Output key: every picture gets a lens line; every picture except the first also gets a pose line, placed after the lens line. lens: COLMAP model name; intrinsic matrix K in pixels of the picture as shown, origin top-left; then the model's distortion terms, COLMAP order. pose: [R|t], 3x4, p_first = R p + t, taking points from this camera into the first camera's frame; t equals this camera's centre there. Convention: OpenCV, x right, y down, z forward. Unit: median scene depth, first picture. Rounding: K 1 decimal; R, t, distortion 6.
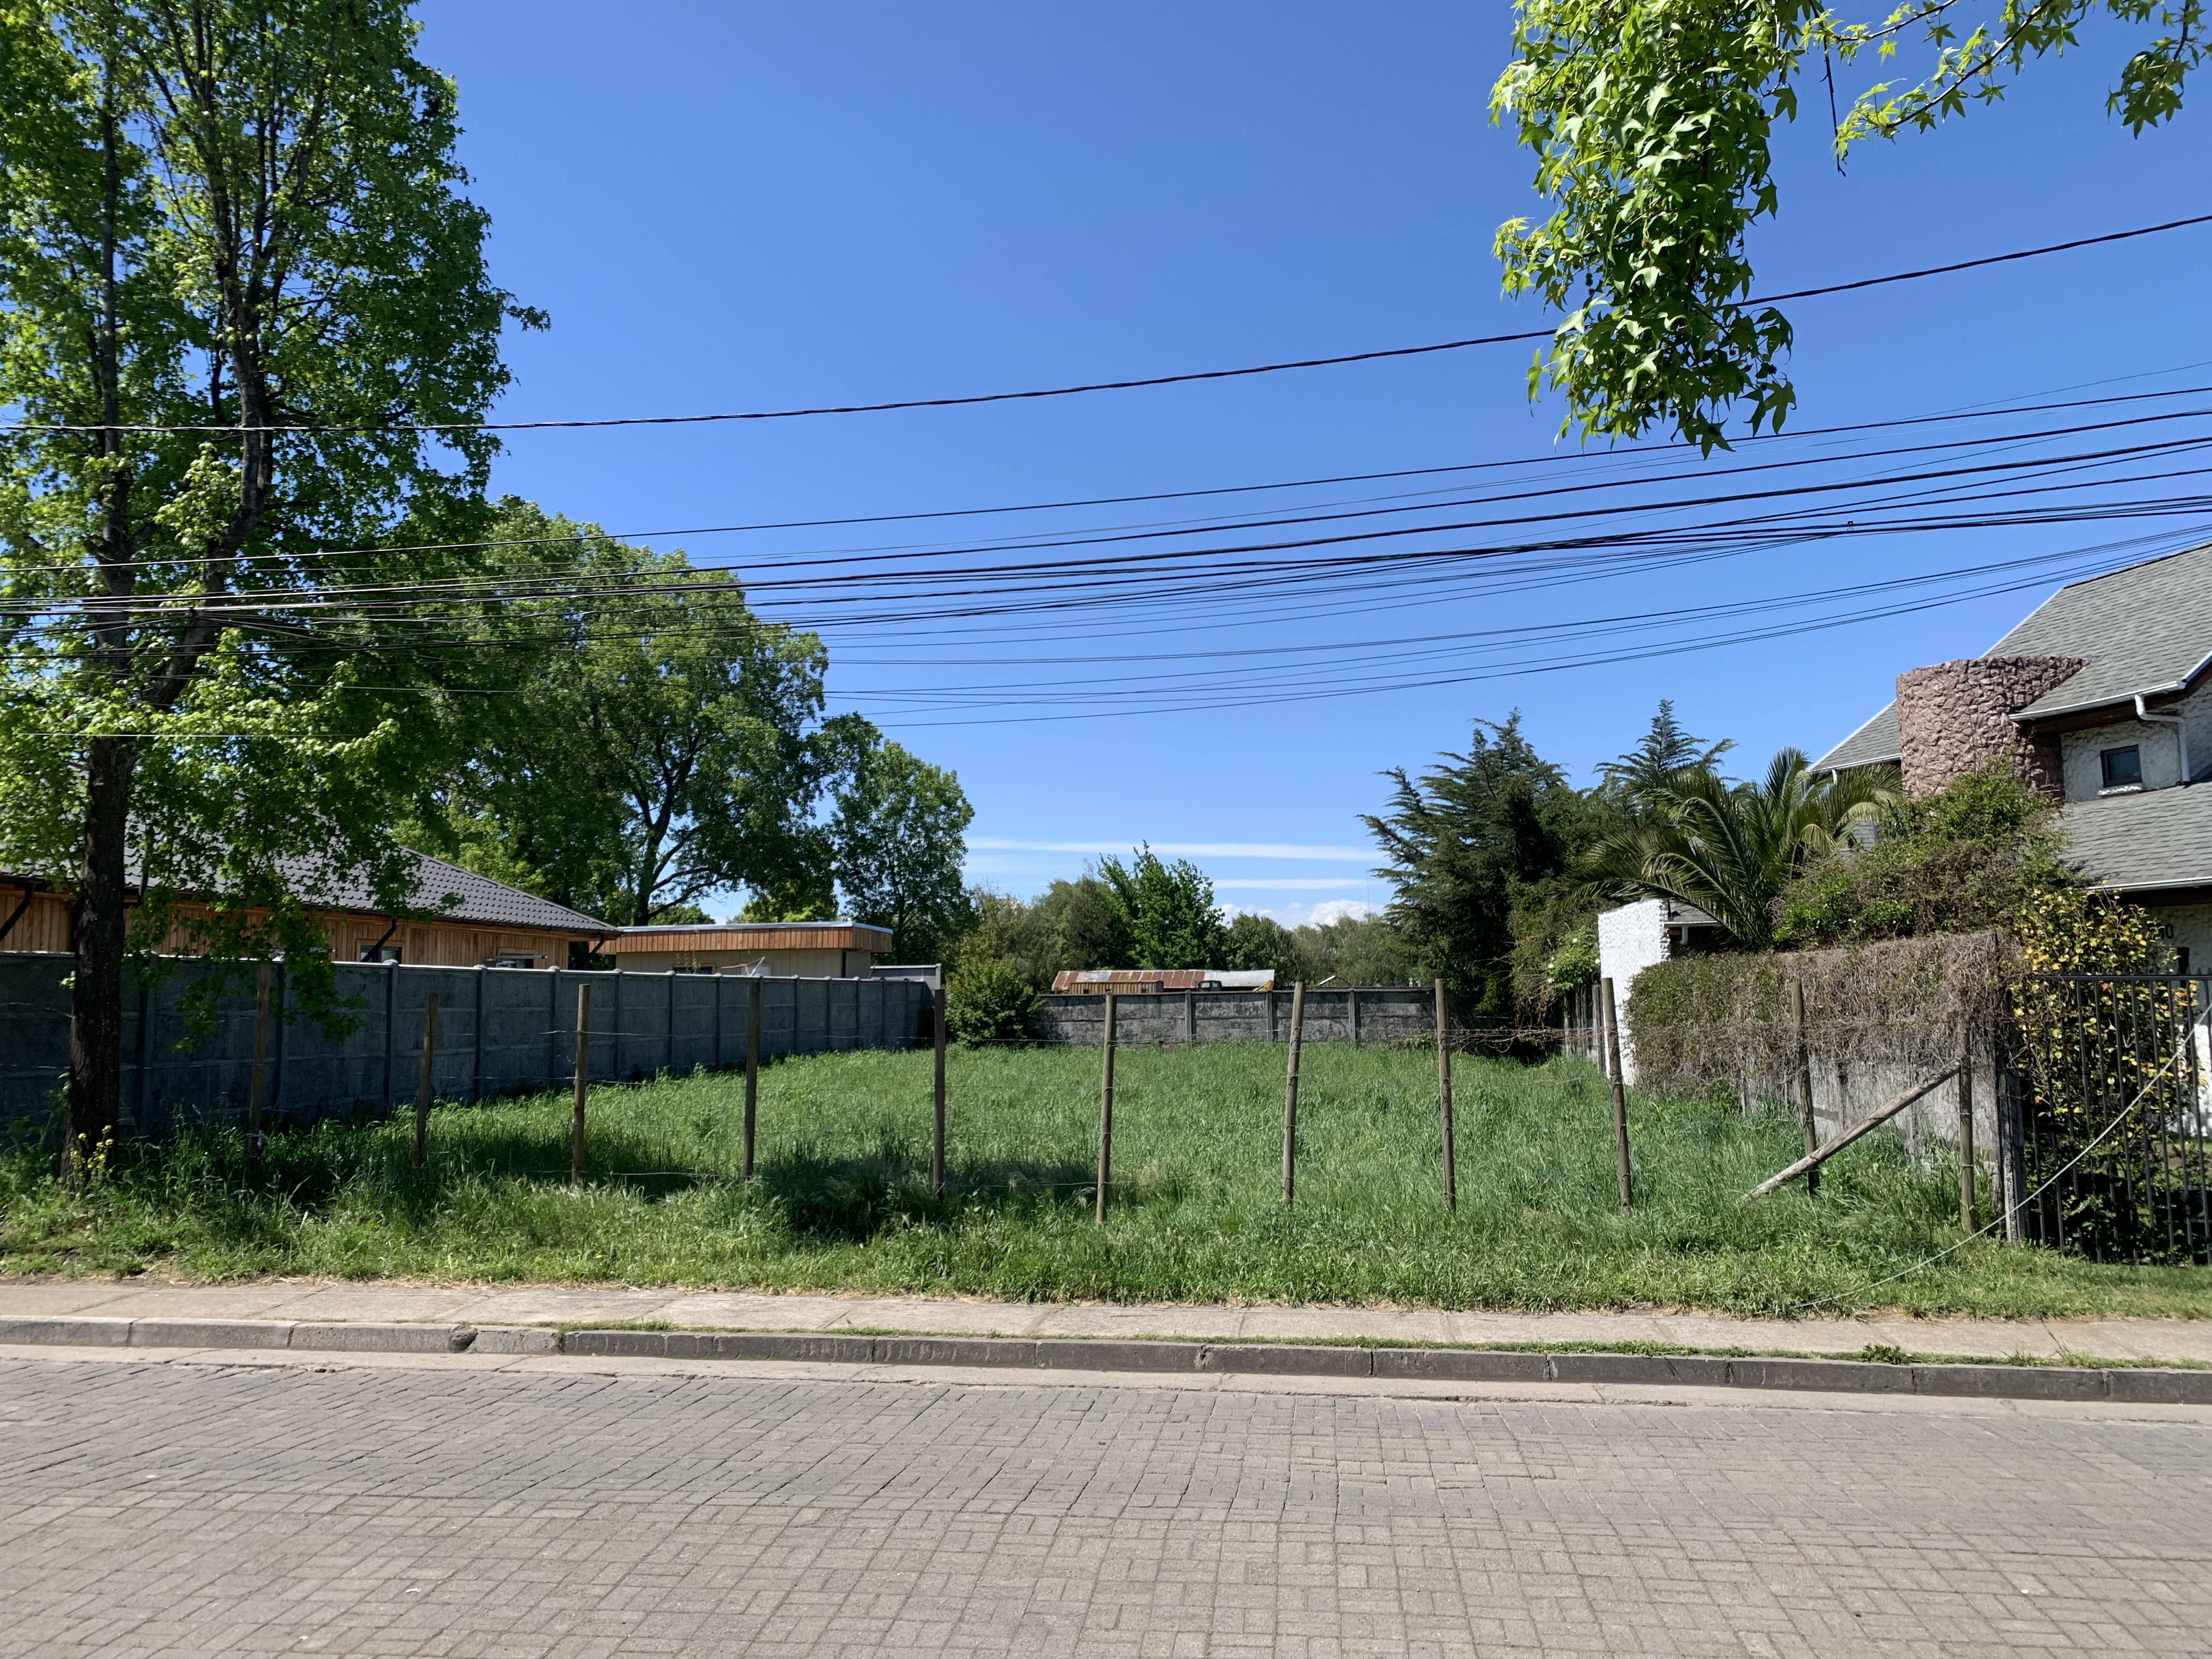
lens RADIAL K [[1664.9, 0, 1104.3], [0, 1664.9, 839.4], [0, 0, 1]] dist [0.067817, -0.008293]
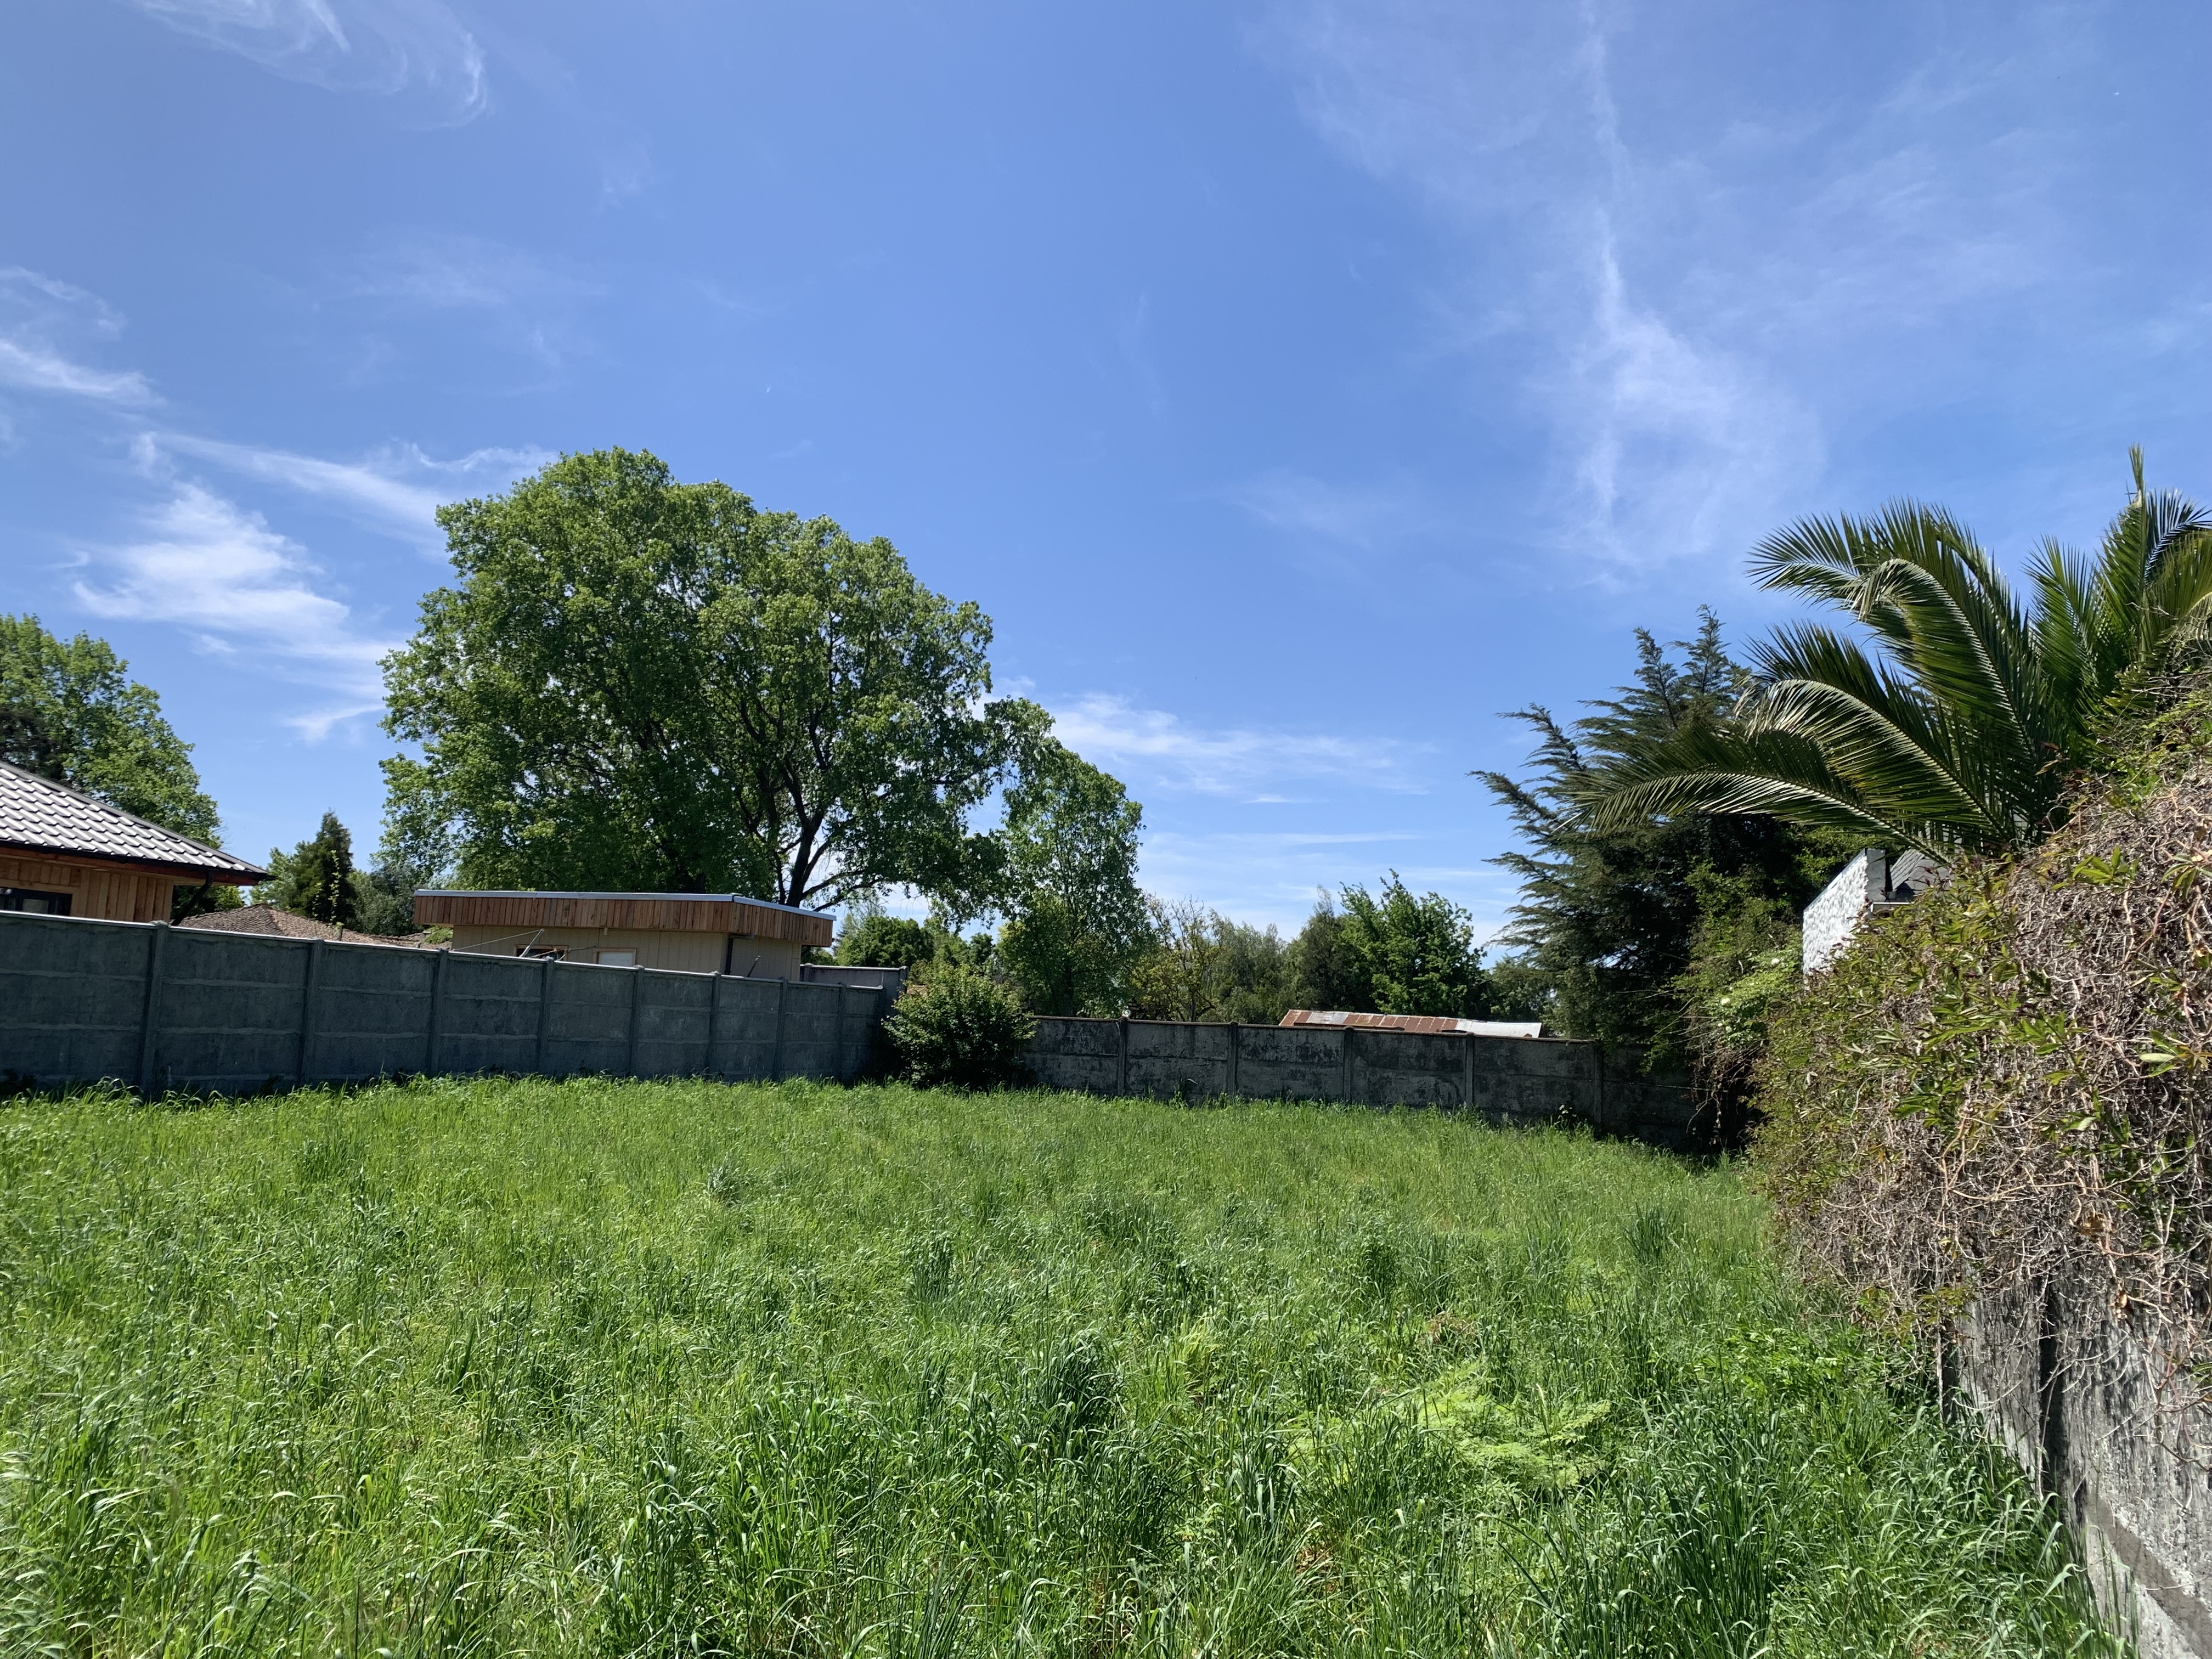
lens RADIAL K [[1664.9, 0, 1150.6], [0, 1664.9, 826.6], [0, 0, 1]] dist [0.067817, -0.008293]
pose [[0.985139, 0.039257, -0.167215, 0.134041], [-0.044788, 0.998563, -0.029434, 0.032455], [0.165819, 0.036486, 0.985481, 0.311903]]
